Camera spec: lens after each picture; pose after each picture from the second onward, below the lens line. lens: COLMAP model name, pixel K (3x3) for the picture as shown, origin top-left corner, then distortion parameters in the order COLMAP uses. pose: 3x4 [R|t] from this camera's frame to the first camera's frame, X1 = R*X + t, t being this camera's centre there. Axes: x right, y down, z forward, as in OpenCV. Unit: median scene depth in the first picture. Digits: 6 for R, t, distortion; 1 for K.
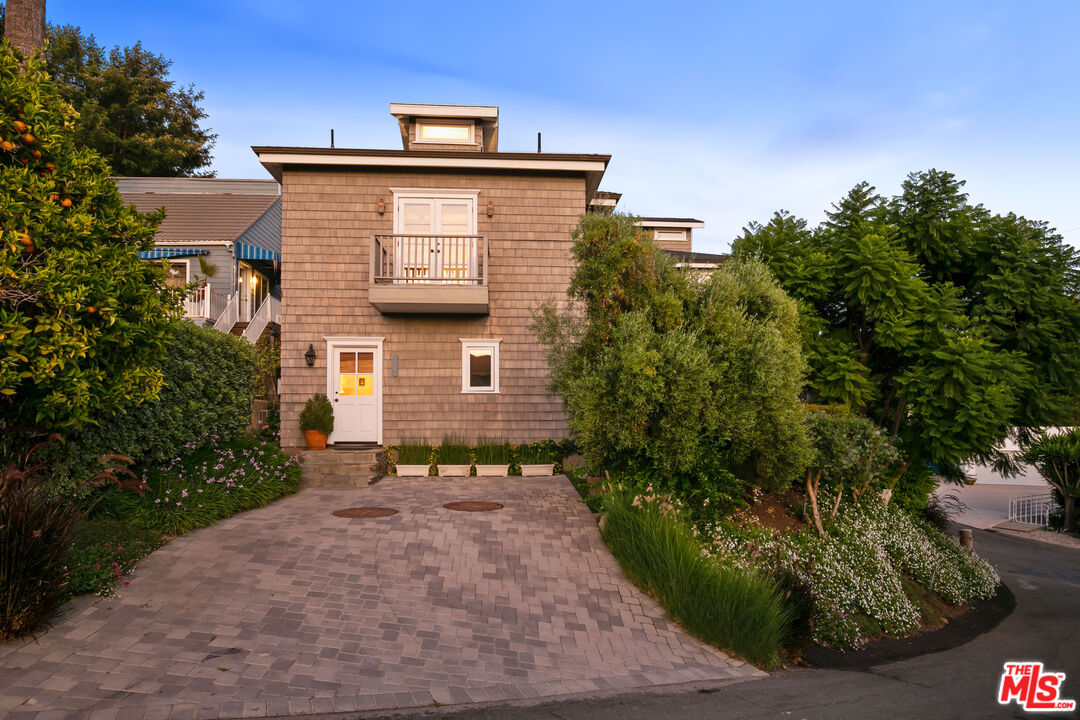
lens RADIAL K [[638.1, 0, 558.0], [0, 638.1, 396.8], [0, 0, 1]] dist [-0.009293, 0.000335]
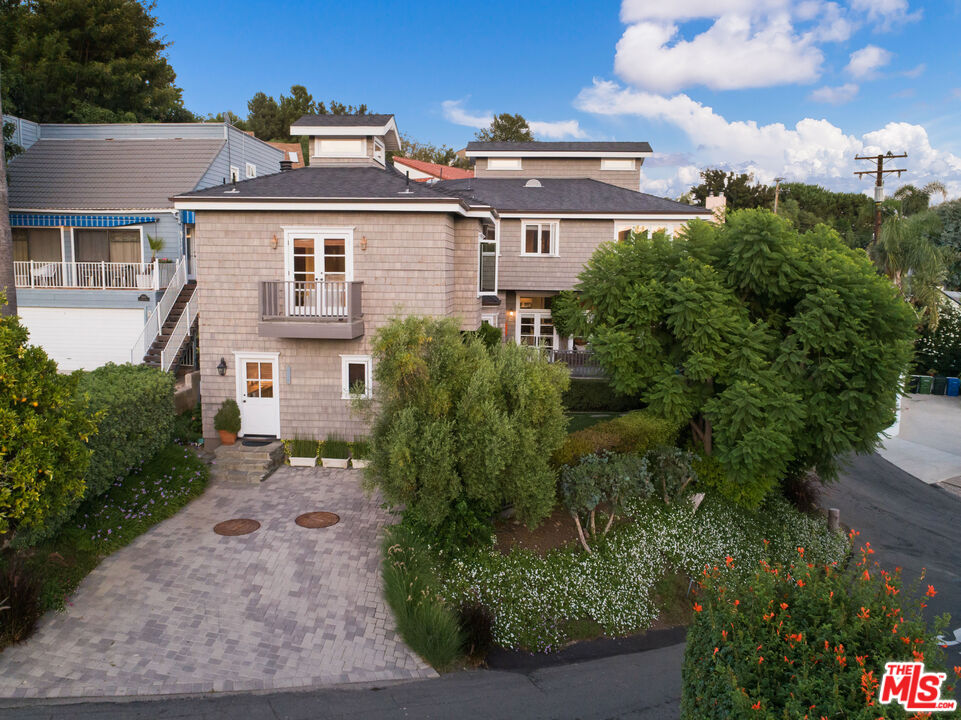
lens RADIAL K [[730.2, 0, 479.7], [0, 730.2, 356.2], [0, 0, 1]] dist [0.003103, -0.006142]
pose [[0.989709, 0.026081, -0.140696, 0.481344], [-0.005590, 0.989545, 0.144116, -0.459185], [0.142983, -0.141846, 0.979508, -0.499580]]
